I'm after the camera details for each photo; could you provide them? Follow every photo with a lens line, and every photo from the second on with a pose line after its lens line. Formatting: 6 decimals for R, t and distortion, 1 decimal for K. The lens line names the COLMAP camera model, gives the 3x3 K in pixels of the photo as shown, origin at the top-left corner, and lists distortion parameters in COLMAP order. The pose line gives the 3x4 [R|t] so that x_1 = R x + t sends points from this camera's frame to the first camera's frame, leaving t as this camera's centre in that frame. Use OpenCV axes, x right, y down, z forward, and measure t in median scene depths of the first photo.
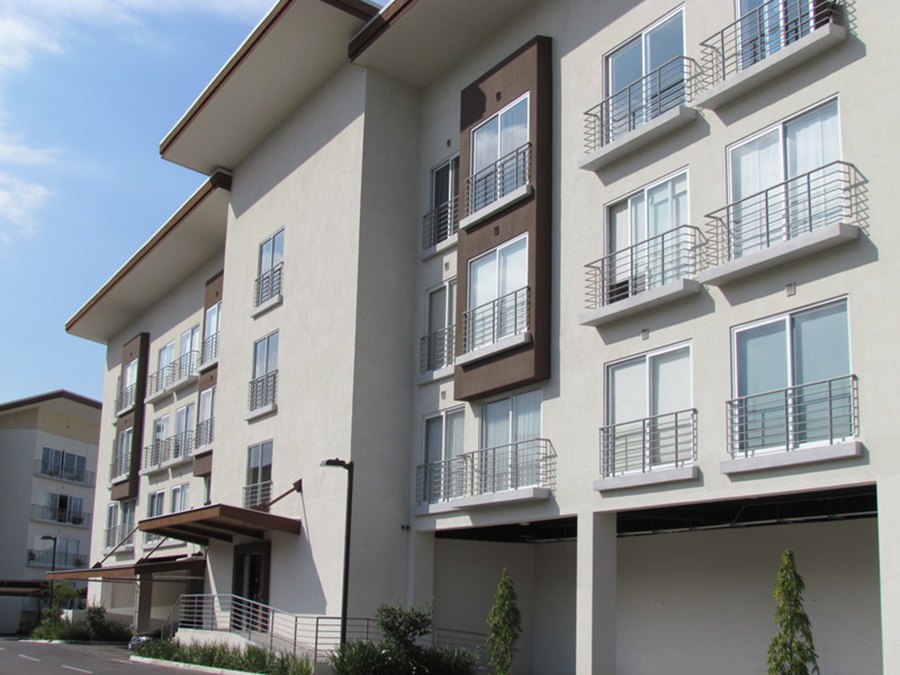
lens RADIAL K [[1294.5, 0, 450.4], [0, 1294.5, 337.5], [0, 0, 1]] dist [-0.042006, 0.000000]
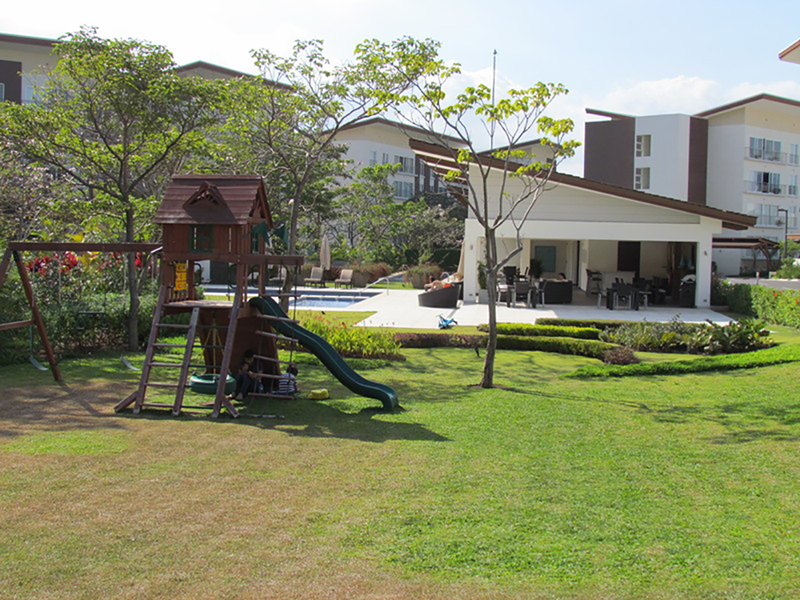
lens RADIAL K [[1150.7, 0, 400.2], [0, 1150.7, 299.7], [0, 0, 1]] dist [-0.042006, 0.000000]
pose [[0.846984, 0.017205, -0.531340, 0.006866], [0.113247, 0.970696, 0.211953, -0.042879], [0.519417, -0.239693, 0.820216, -0.189930]]
